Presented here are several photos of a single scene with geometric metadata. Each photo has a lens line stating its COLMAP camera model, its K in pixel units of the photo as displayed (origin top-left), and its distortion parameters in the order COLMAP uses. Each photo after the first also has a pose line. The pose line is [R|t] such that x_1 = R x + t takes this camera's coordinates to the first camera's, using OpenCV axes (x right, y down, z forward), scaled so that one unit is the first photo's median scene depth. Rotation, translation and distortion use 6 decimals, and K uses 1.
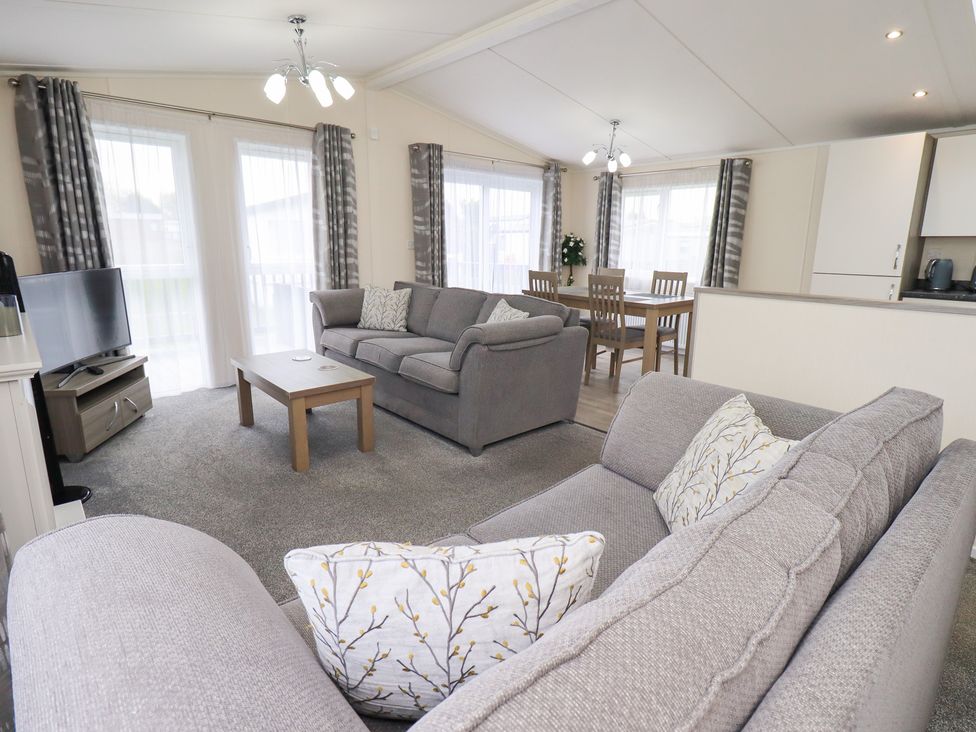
lens RADIAL K [[523.6, 0, 493.2], [0, 523.6, 356.7], [0, 0, 1]] dist [0.009095, -0.001276]
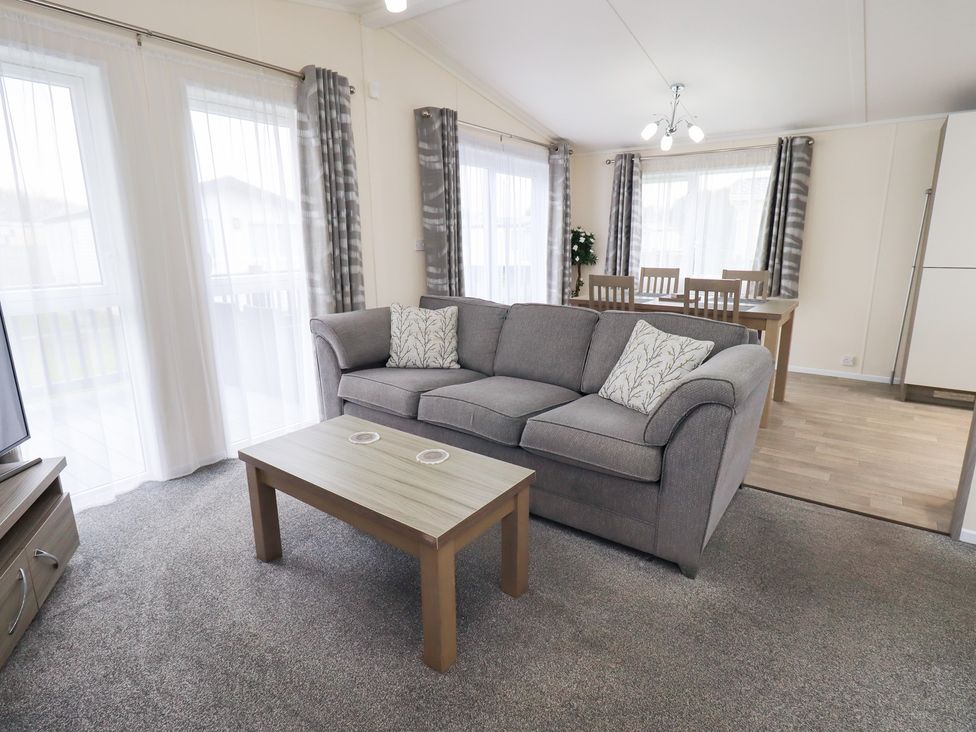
lens RADIAL K [[523.6, 0, 493.2], [0, 523.6, 356.7], [0, 0, 1]] dist [0.009095, -0.001276]
pose [[0.976676, -0.065348, 0.204534, -0.223377], [0.064096, 0.997862, 0.012748, -0.058273], [-0.204929, 0.000659, 0.978777, 0.251602]]
